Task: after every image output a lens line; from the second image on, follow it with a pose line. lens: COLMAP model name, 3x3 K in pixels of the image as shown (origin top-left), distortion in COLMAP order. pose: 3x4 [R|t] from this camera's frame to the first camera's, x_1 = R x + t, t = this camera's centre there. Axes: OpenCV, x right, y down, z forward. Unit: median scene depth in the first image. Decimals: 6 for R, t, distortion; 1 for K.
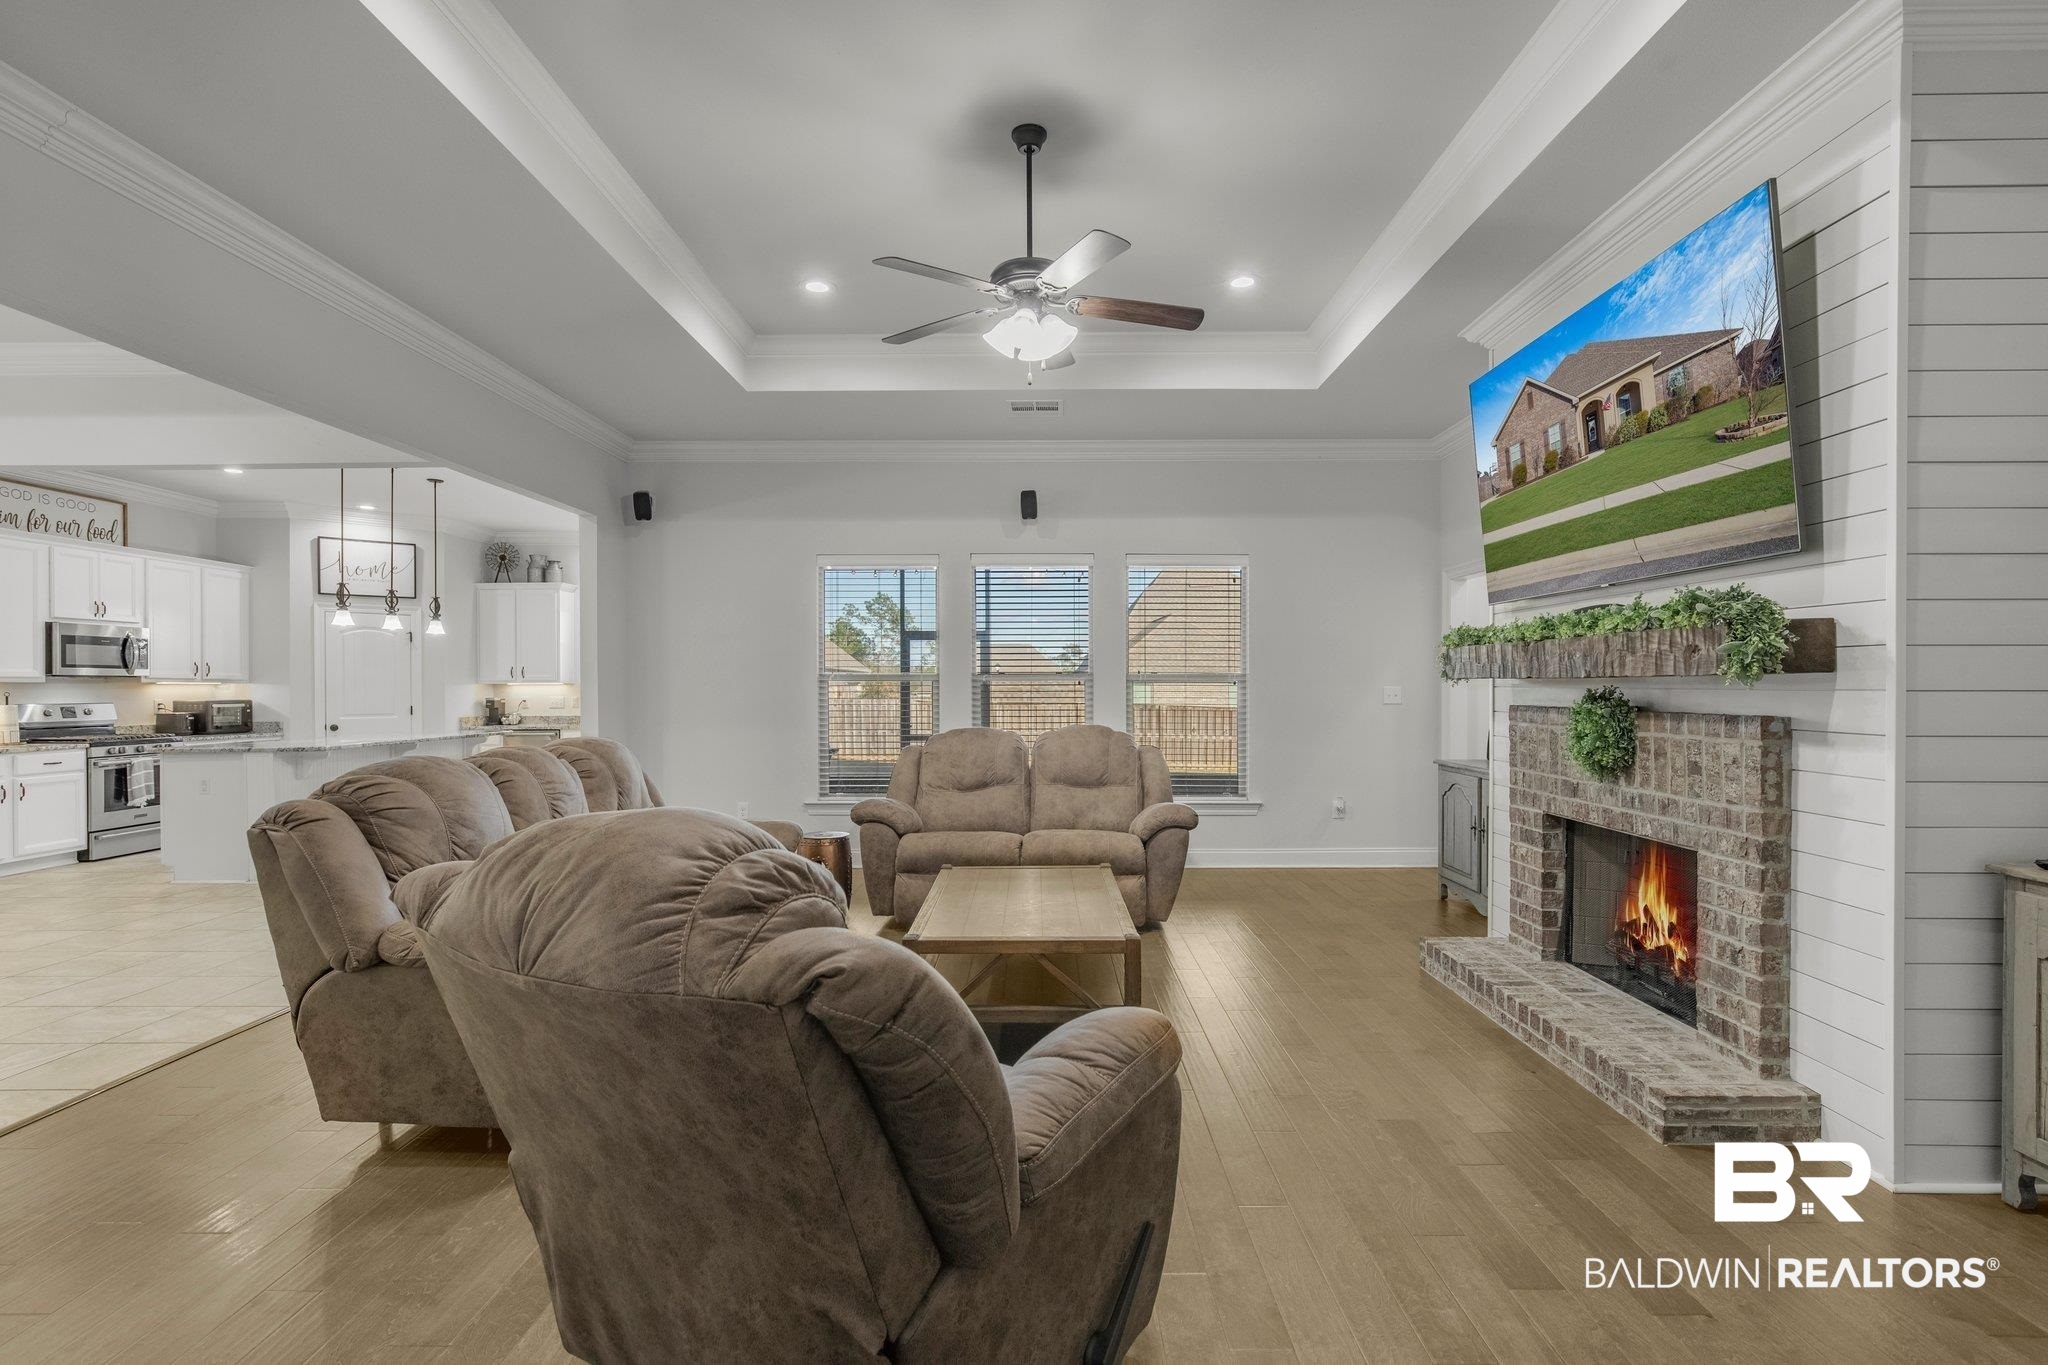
lens RADIAL K [[938.1, 0, 1022.2], [0, 938.1, 689.0], [0, 0, 1]] dist [-0.013714, 0.005610]
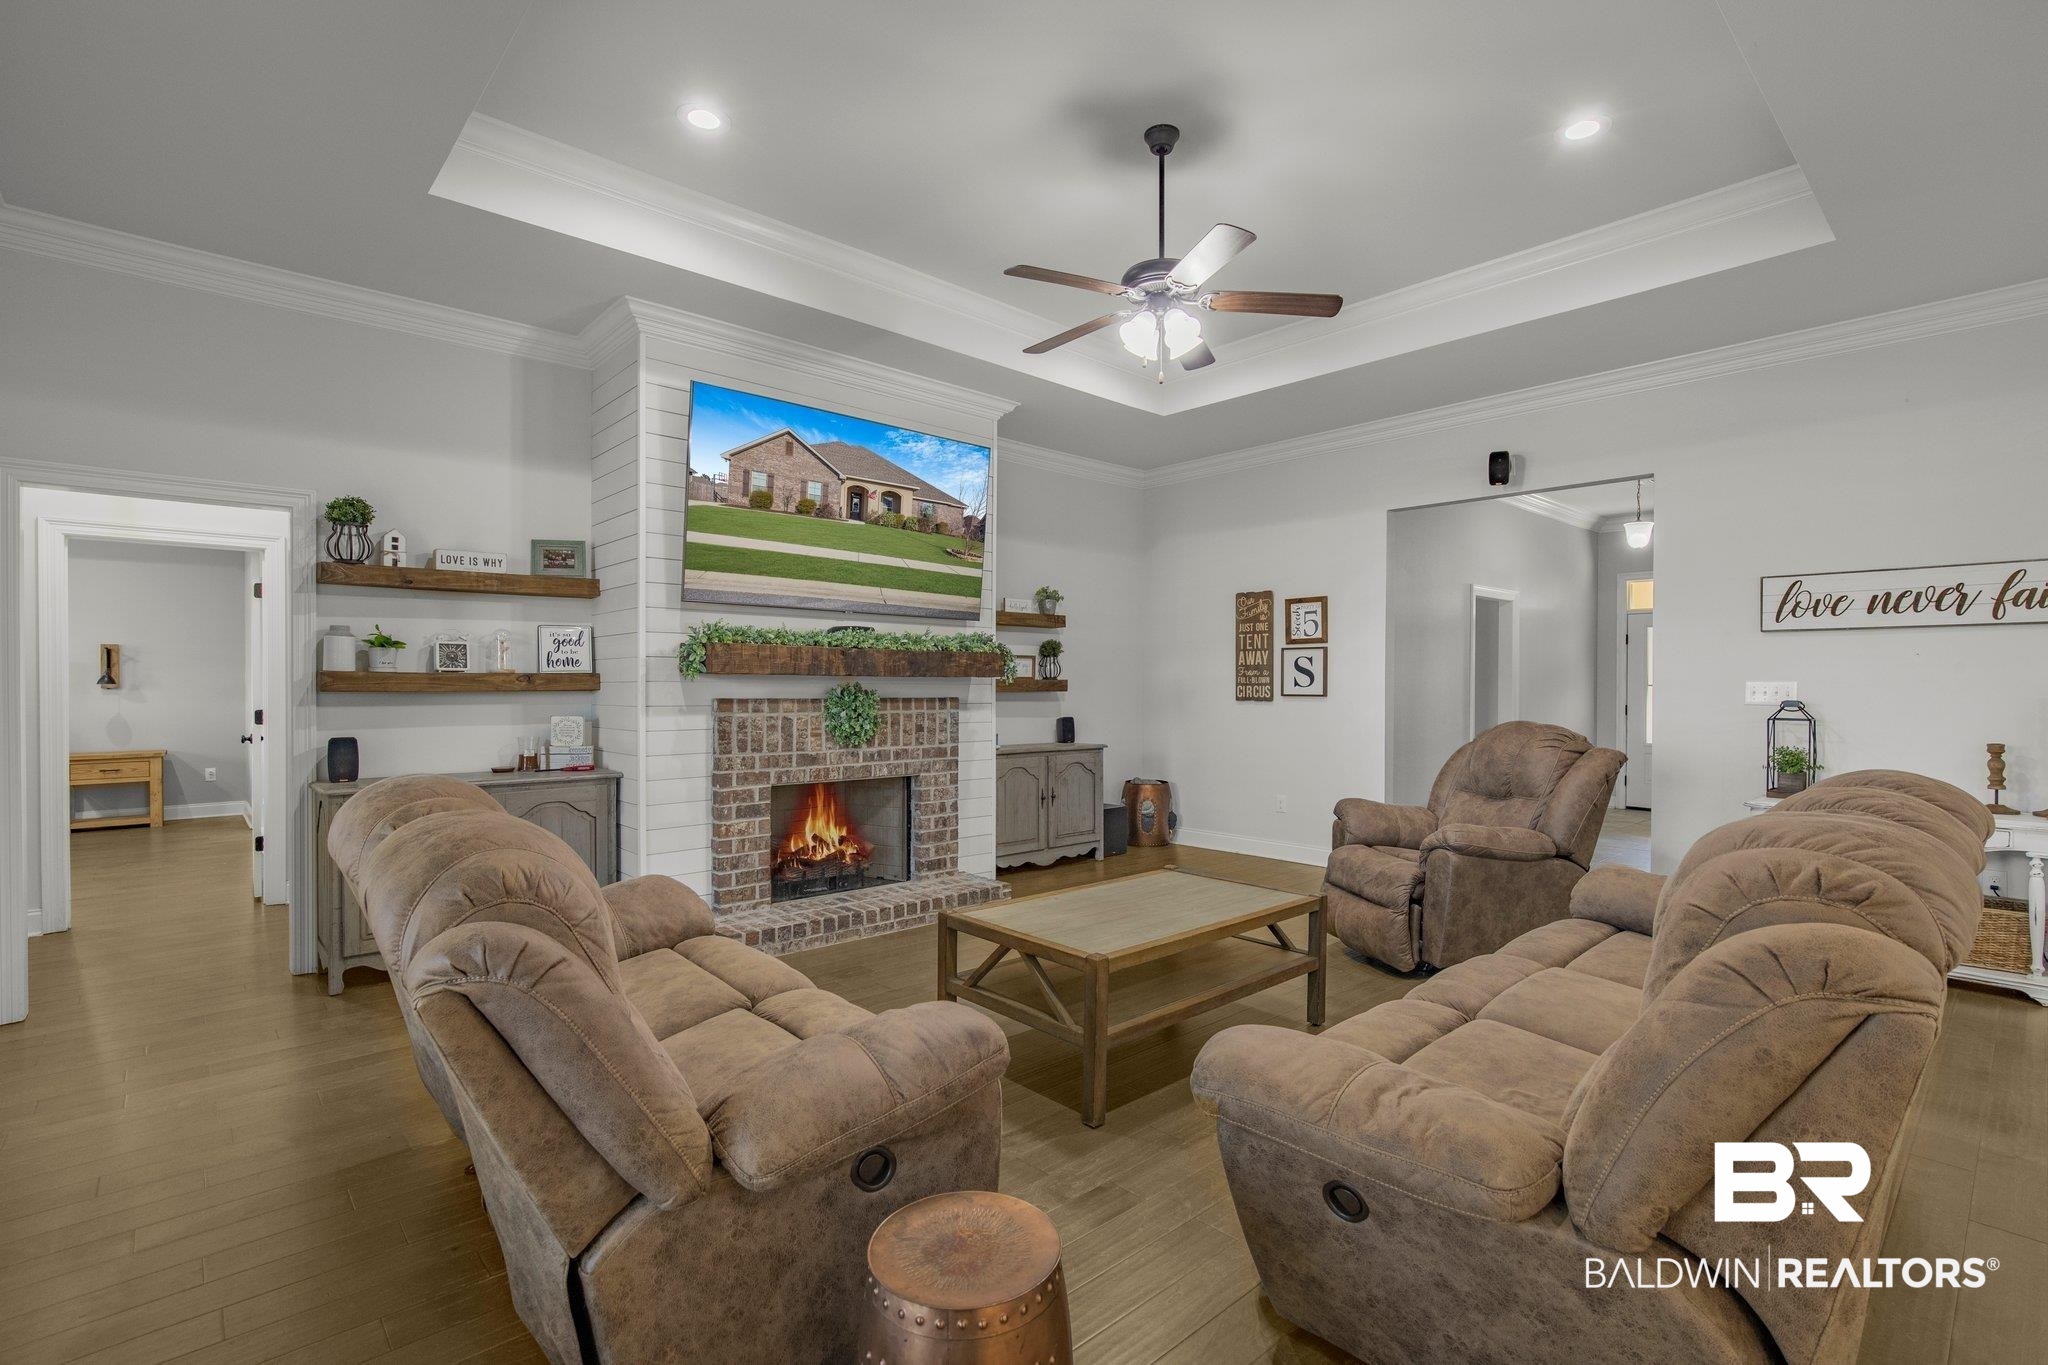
lens RADIAL K [[938.1, 0, 1031.0], [0, 938.1, 686.0], [0, 0, 1]] dist [-0.013714, 0.005610]
pose [[-0.677649, -0.000940, 0.735385, -0.314084], [-0.000405, 1.000000, 0.000906, 0.000935], [-0.735385, 0.000316, -0.677649, 0.874417]]
